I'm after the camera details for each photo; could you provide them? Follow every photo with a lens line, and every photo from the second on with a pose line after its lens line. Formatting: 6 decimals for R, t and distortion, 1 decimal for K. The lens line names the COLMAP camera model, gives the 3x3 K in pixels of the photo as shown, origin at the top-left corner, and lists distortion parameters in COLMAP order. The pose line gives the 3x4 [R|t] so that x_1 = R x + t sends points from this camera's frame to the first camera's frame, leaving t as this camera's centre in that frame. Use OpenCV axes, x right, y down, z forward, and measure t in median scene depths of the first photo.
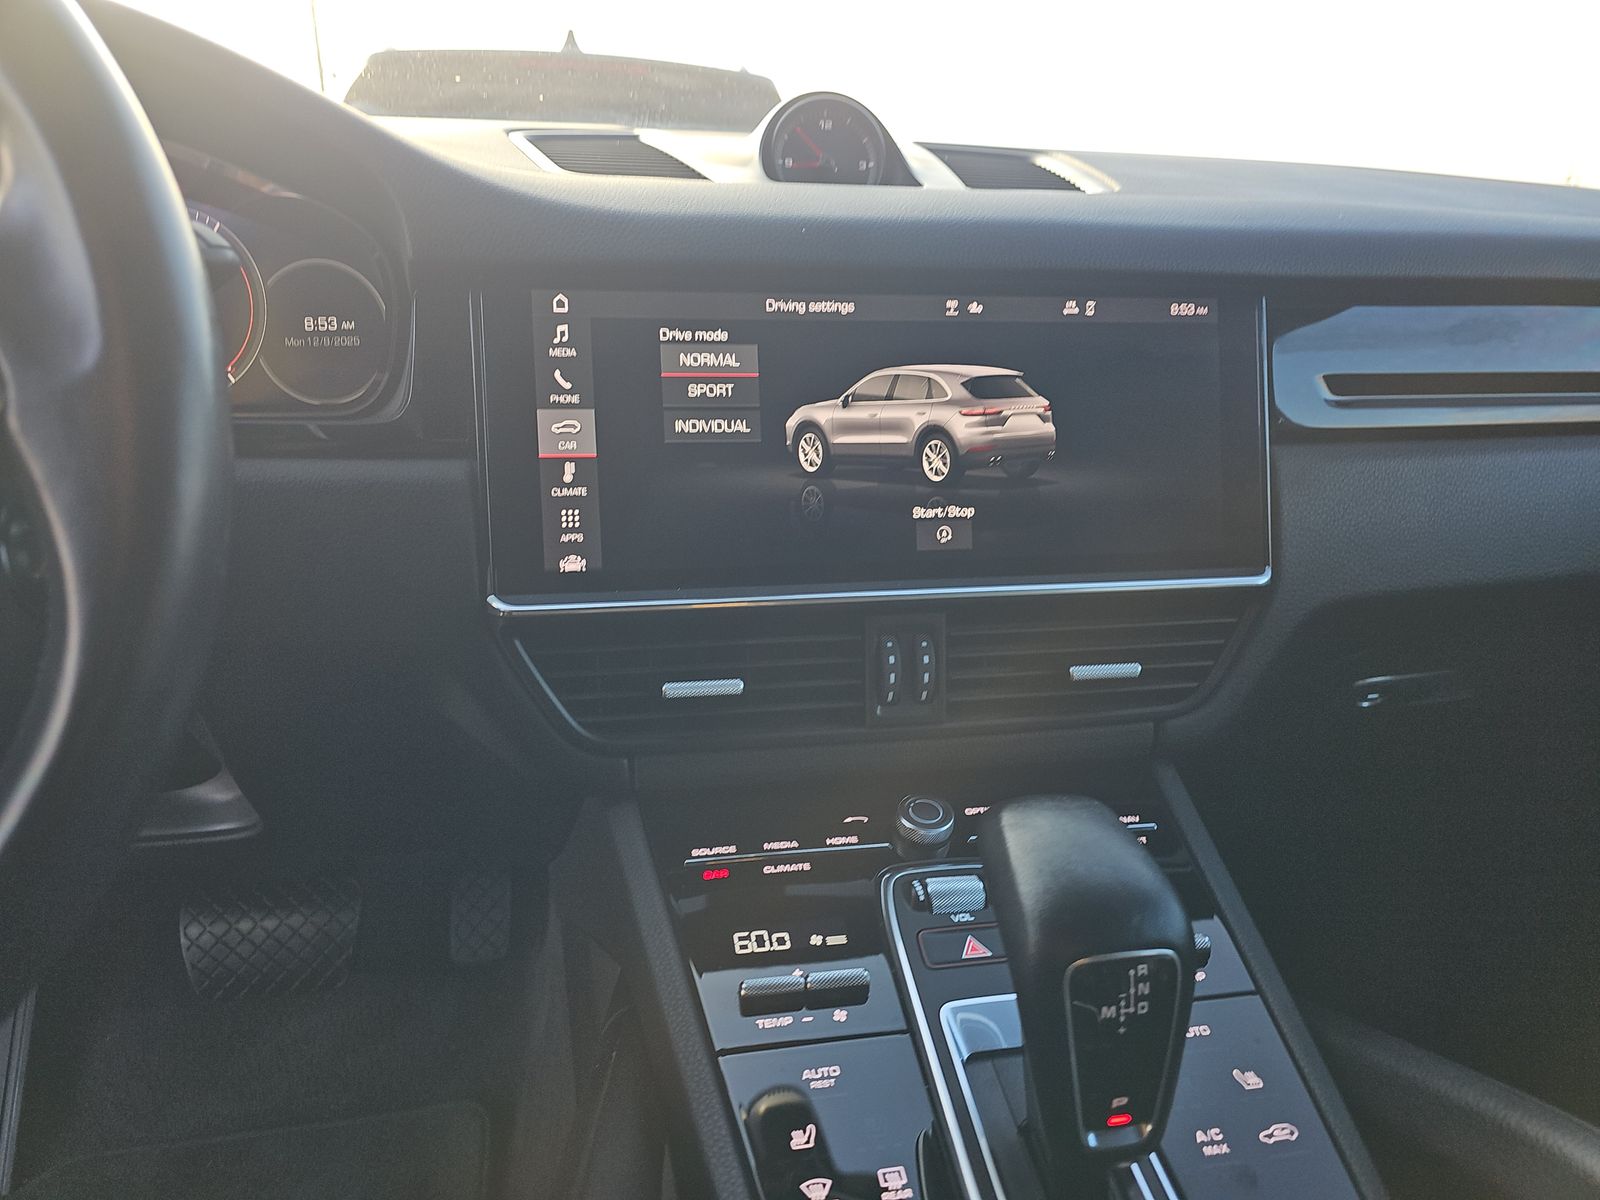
lens RADIAL K [[1080.7, 0, 800.6], [0, 1080.7, 601.2], [0, 0, 1]] dist [0.030584, -0.021216]
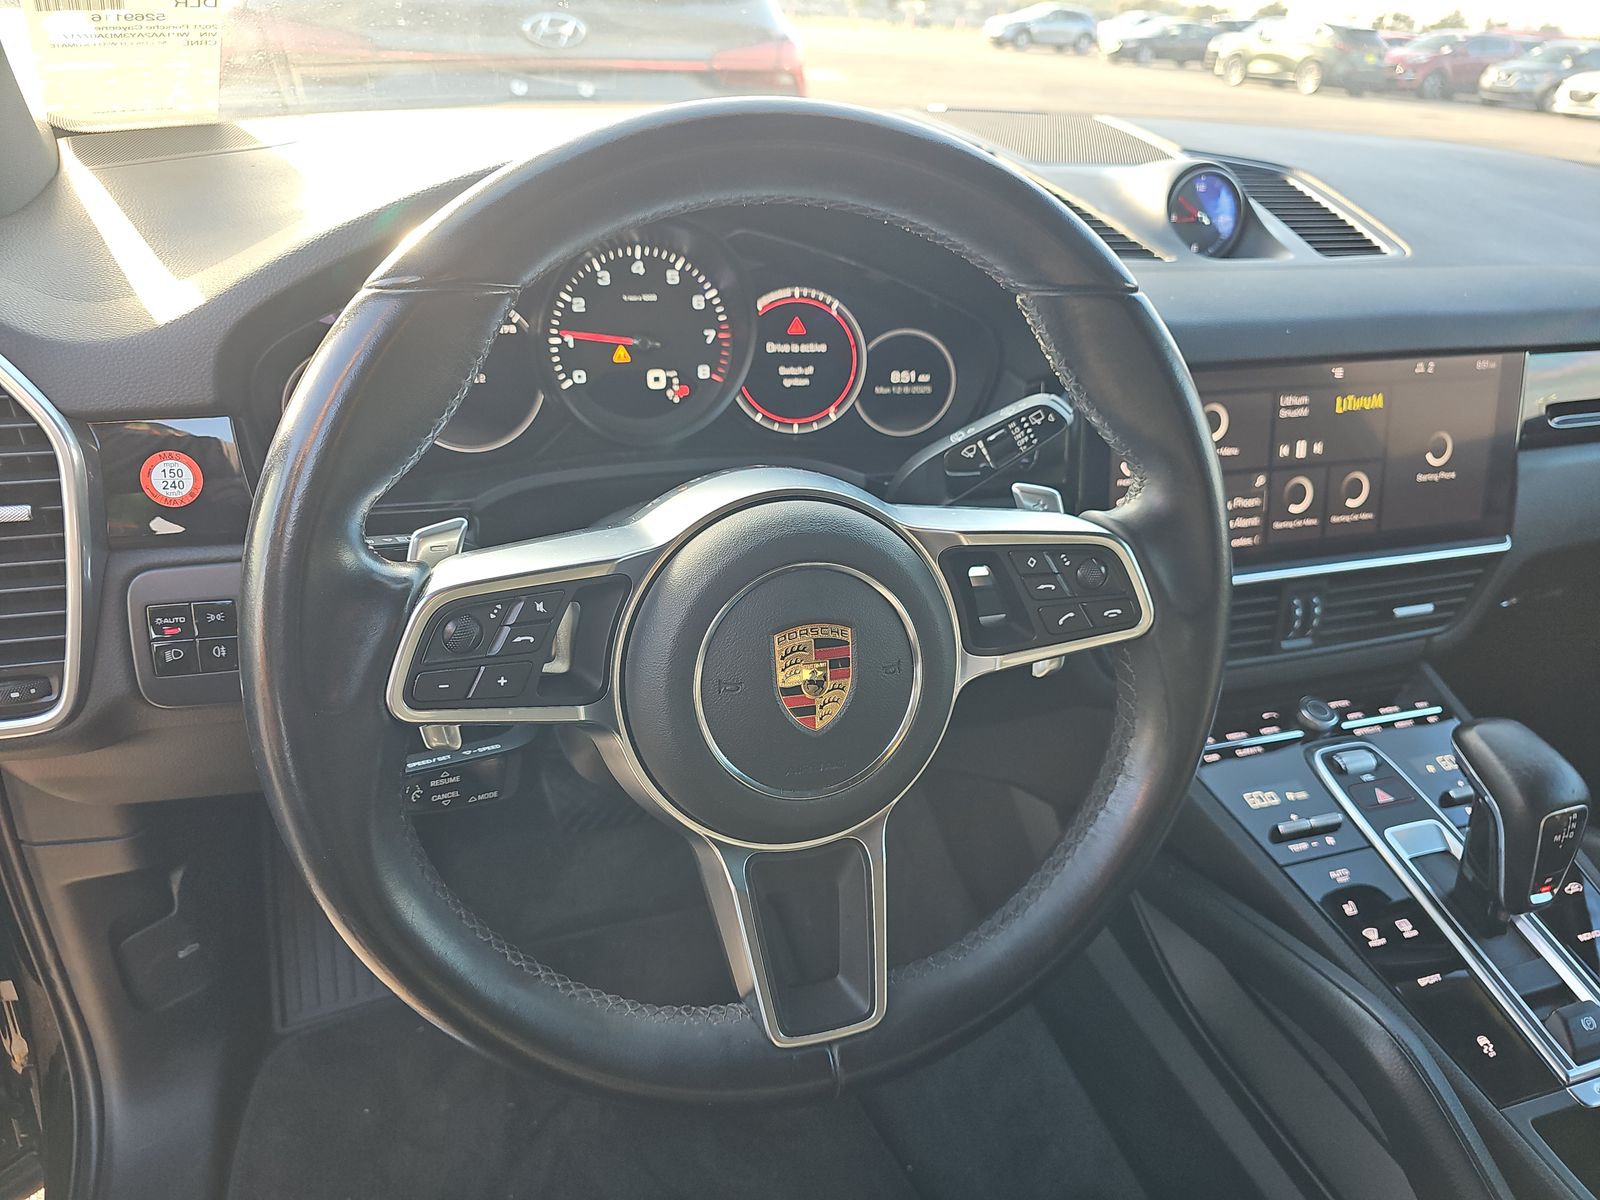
lens RADIAL K [[1080.7, 0, 793.1], [0, 1080.7, 608.9], [0, 0, 1]] dist [0.030584, -0.021216]
pose [[0.989575, -0.032168, 0.140380, -0.782410], [0.003092, 0.979257, 0.202600, -0.247027], [-0.143985, -0.200053, 0.969148, -0.354527]]
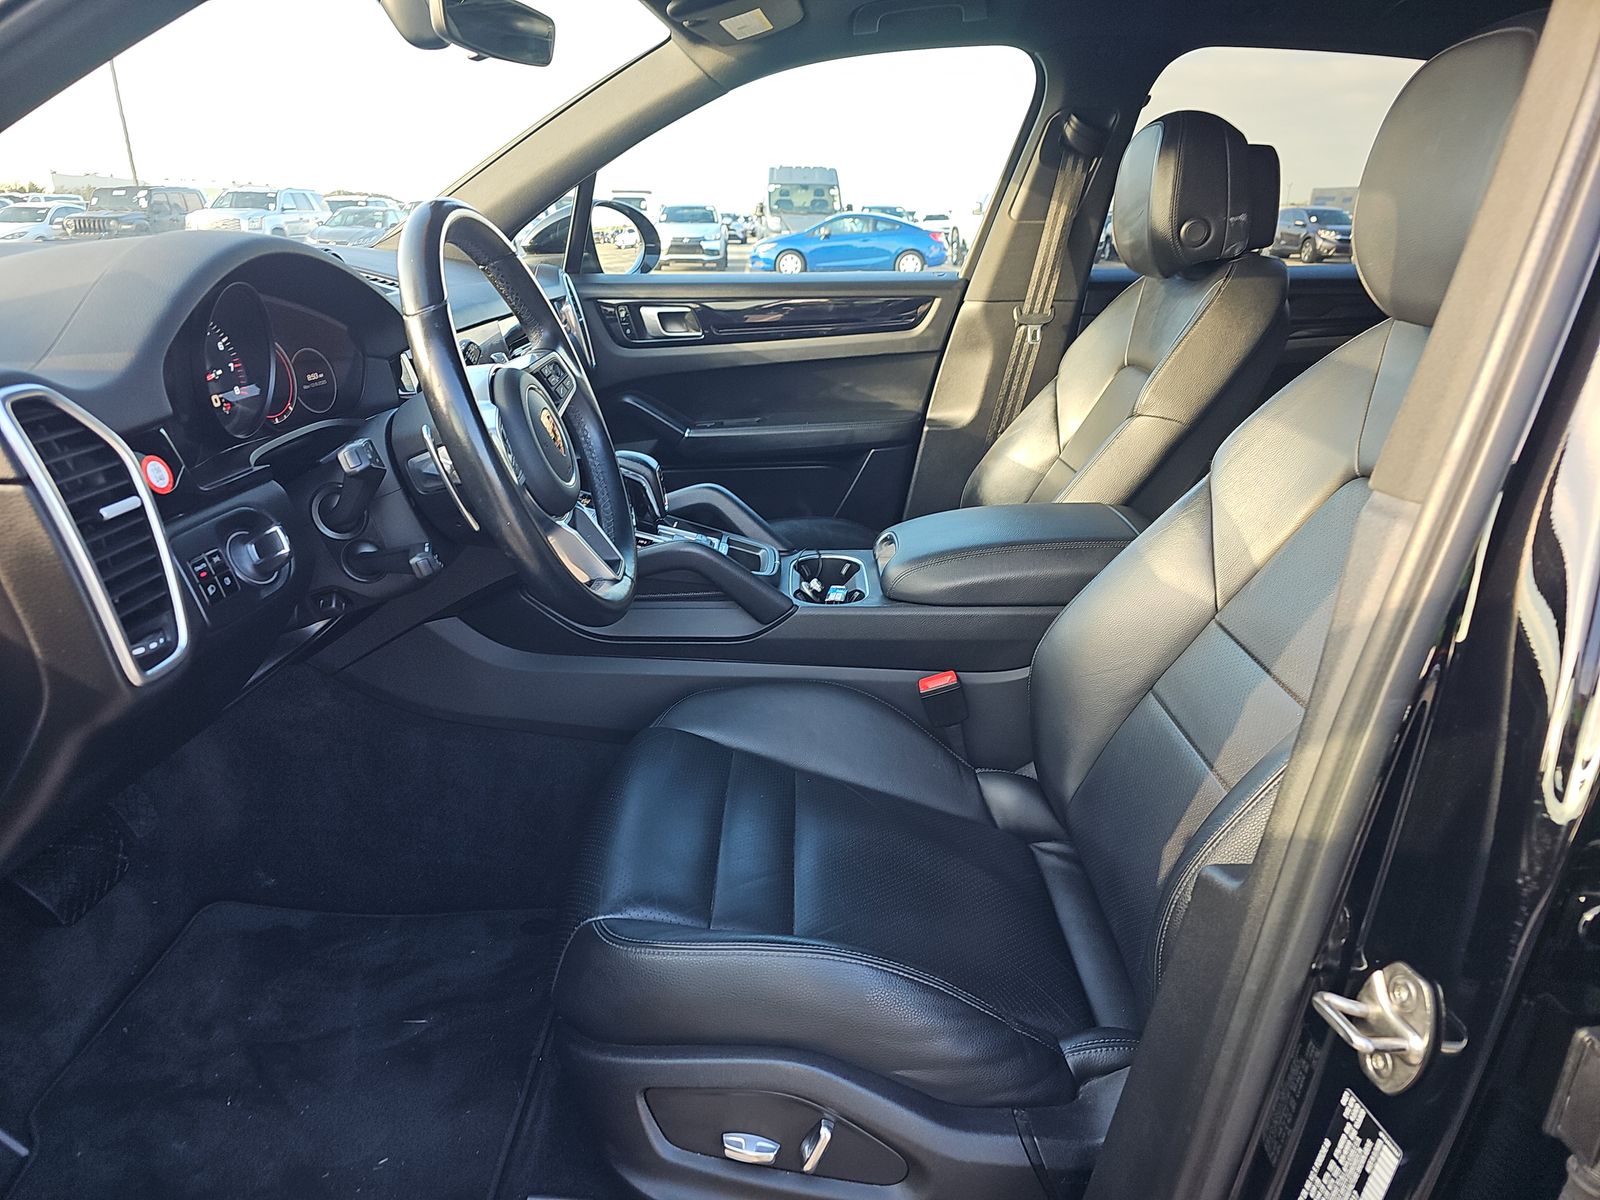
lens RADIAL K [[1080.7, 0, 799.5], [0, 1080.7, 605.2], [0, 0, 1]] dist [0.030584, -0.021216]
pose [[0.180111, -0.335804, 0.924552, -2.455493], [0.291950, 0.915818, 0.275757, -0.153425], [-0.939322, 0.220256, 0.262987, -0.419181]]
